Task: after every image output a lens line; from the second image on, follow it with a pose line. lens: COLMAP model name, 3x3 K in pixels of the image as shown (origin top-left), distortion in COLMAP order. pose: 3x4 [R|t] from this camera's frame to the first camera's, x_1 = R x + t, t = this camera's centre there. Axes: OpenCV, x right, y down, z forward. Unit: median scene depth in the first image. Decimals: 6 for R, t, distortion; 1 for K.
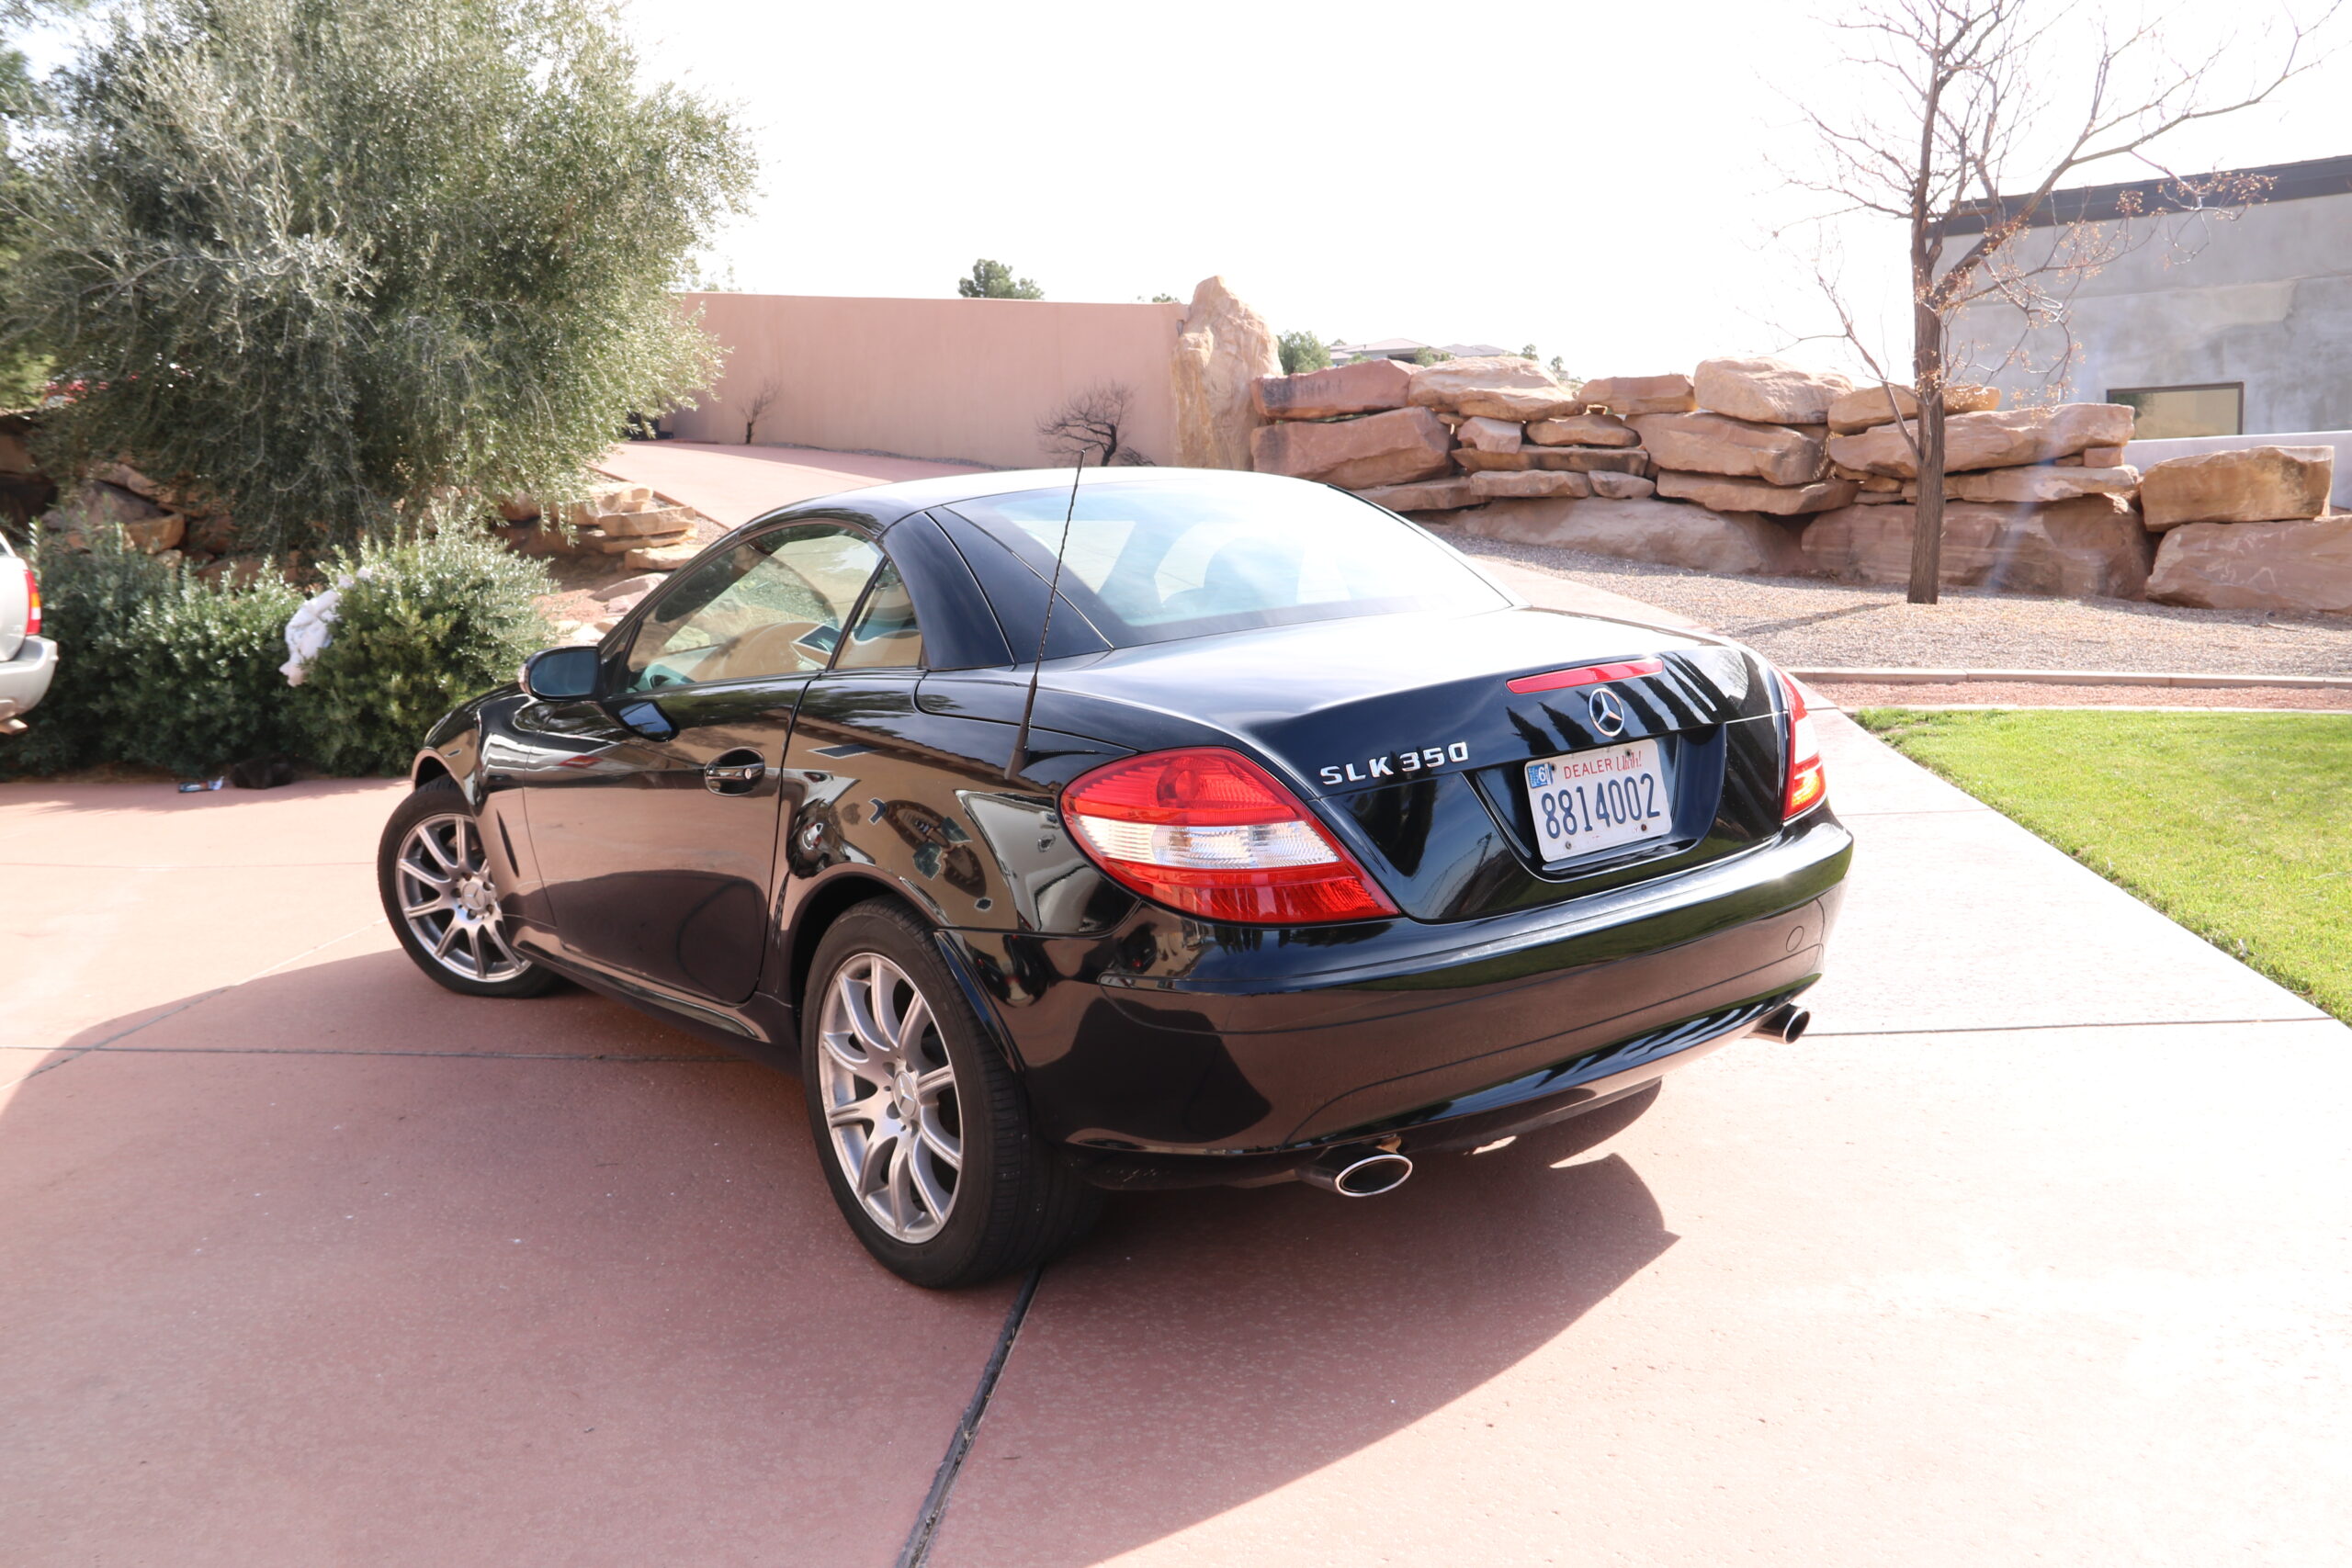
lens RADIAL K [[1921.3, 0, 1176.0], [0, 1921.3, 784.0], [0, 0, 1]] dist [-0.163129, 0.119029]
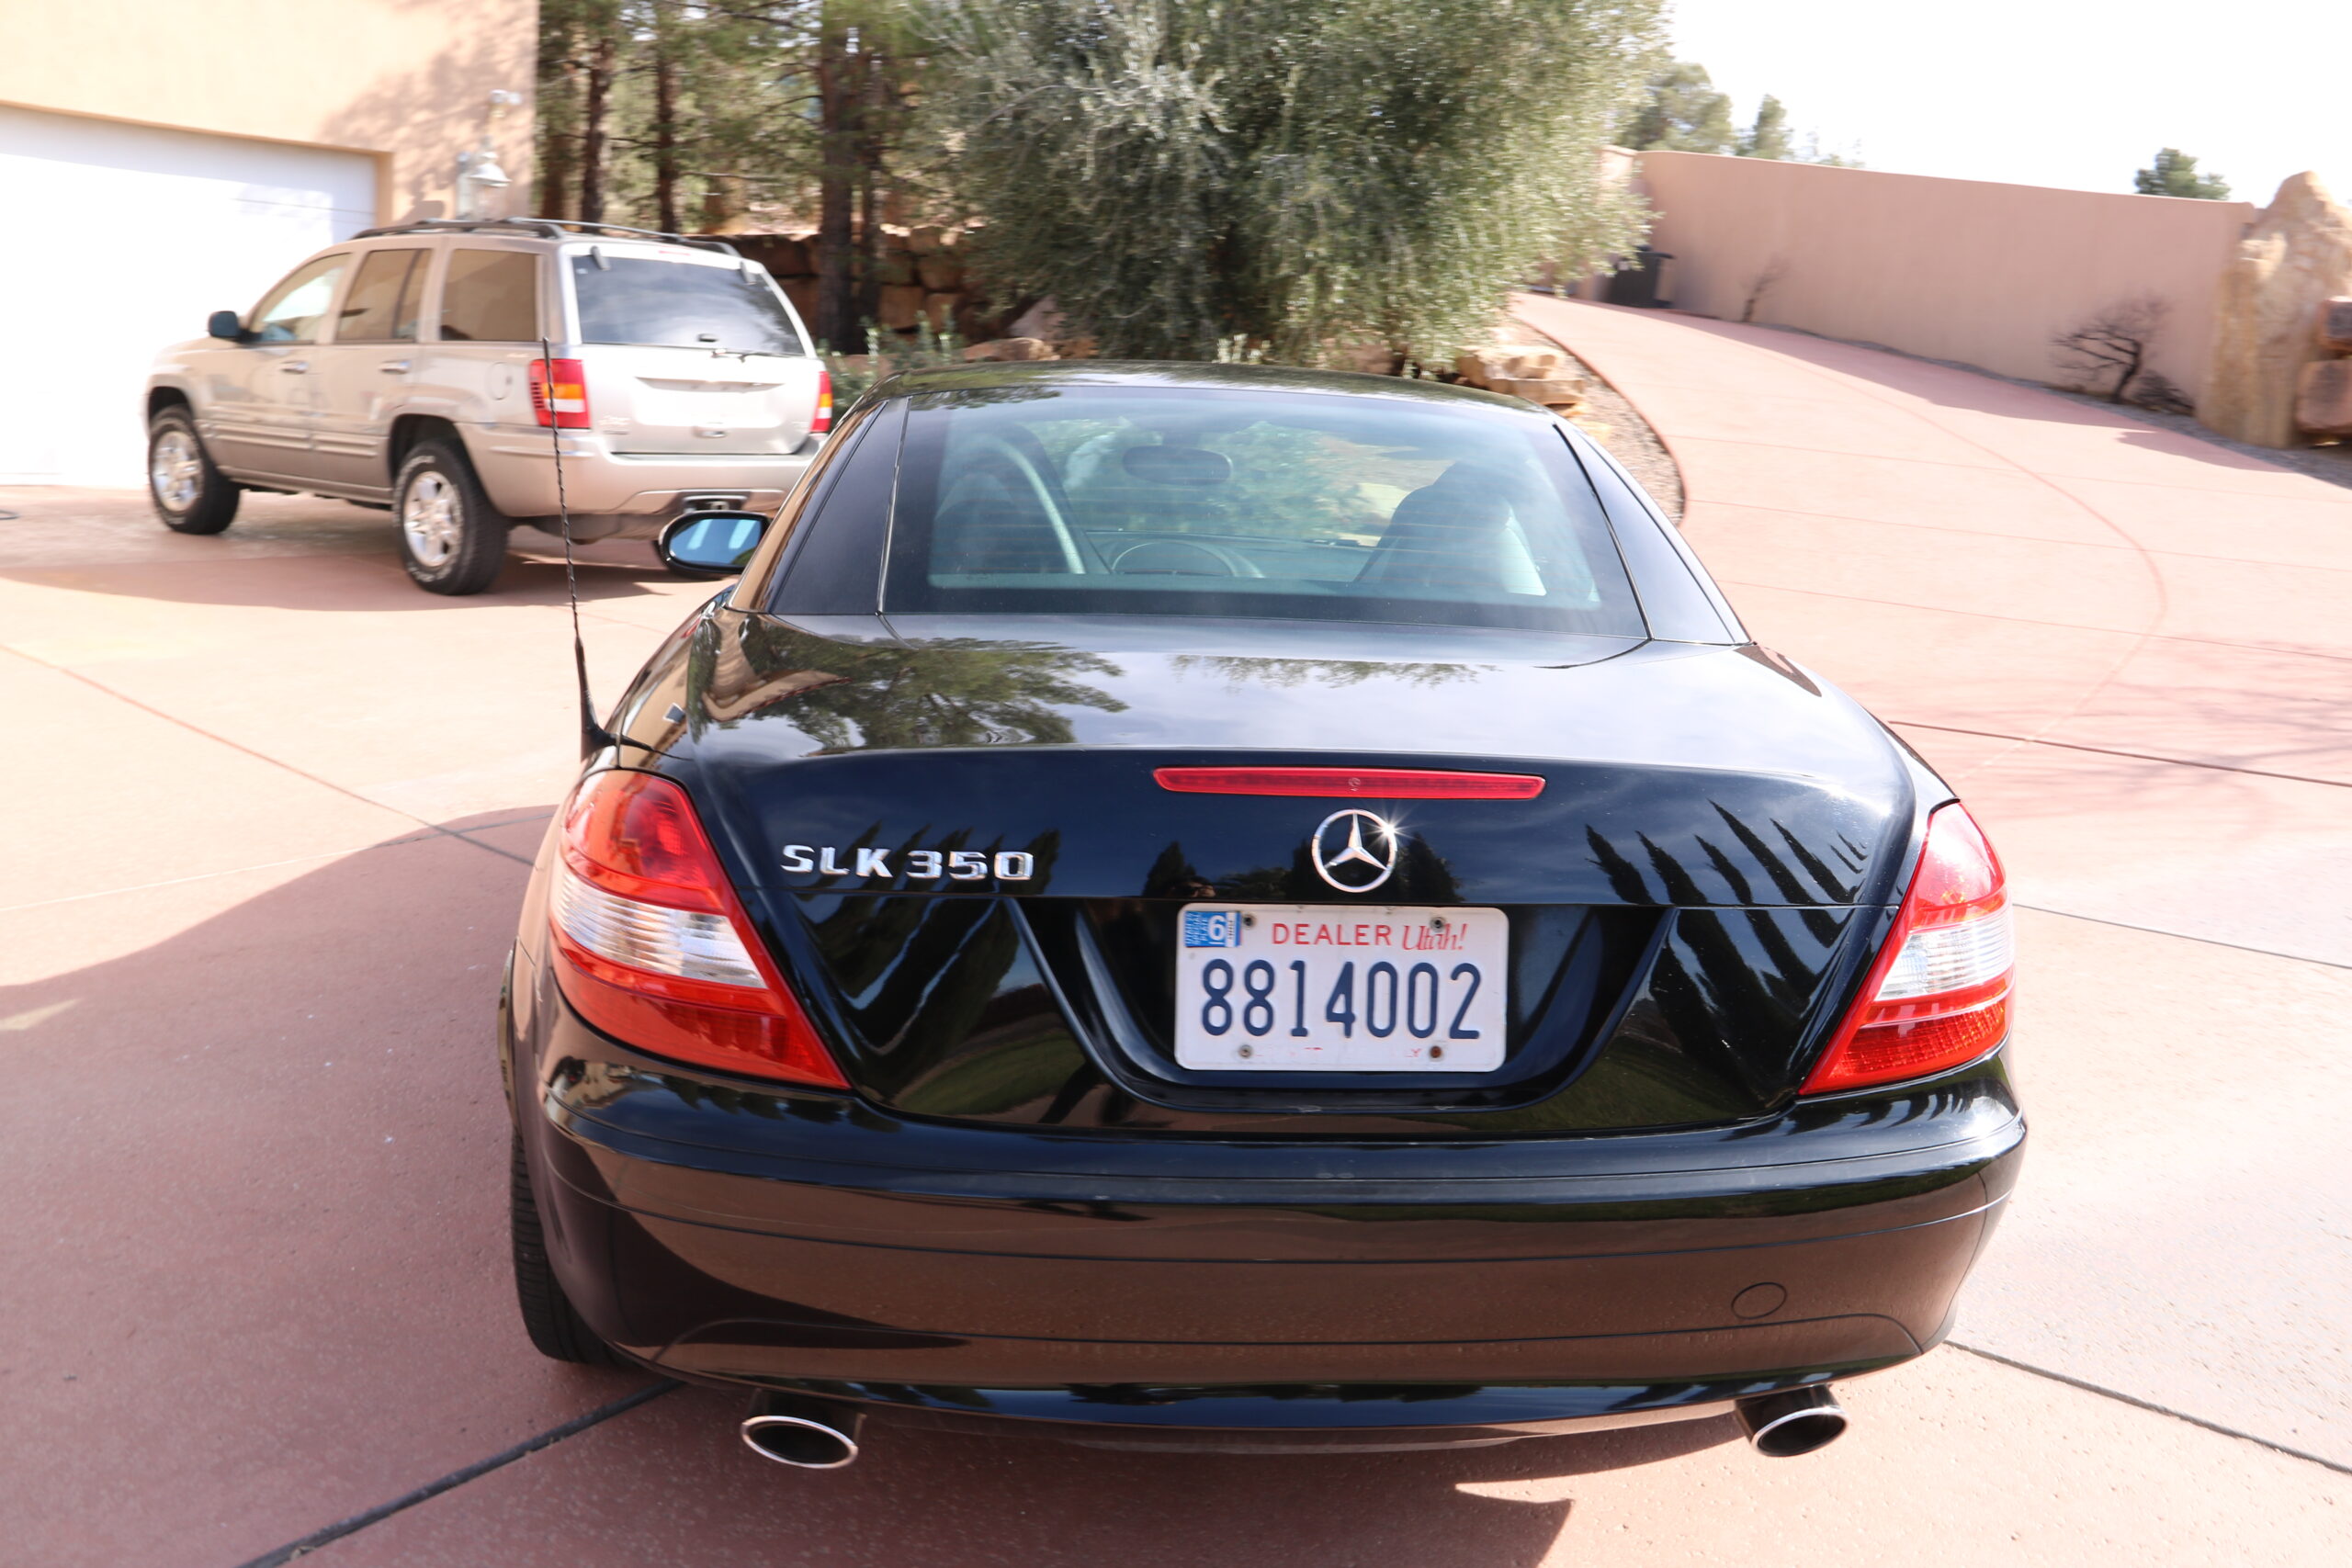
lens RADIAL K [[1921.3, 0, 1176.0], [0, 1921.3, 784.0], [0, 0, 1]] dist [-0.163129, 0.119029]
pose [[0.834907, 0.198023, -0.513534, 0.105198], [-0.162954, 0.980139, 0.113019, -0.025260], [0.525716, -0.010678, 0.850593, 0.103572]]
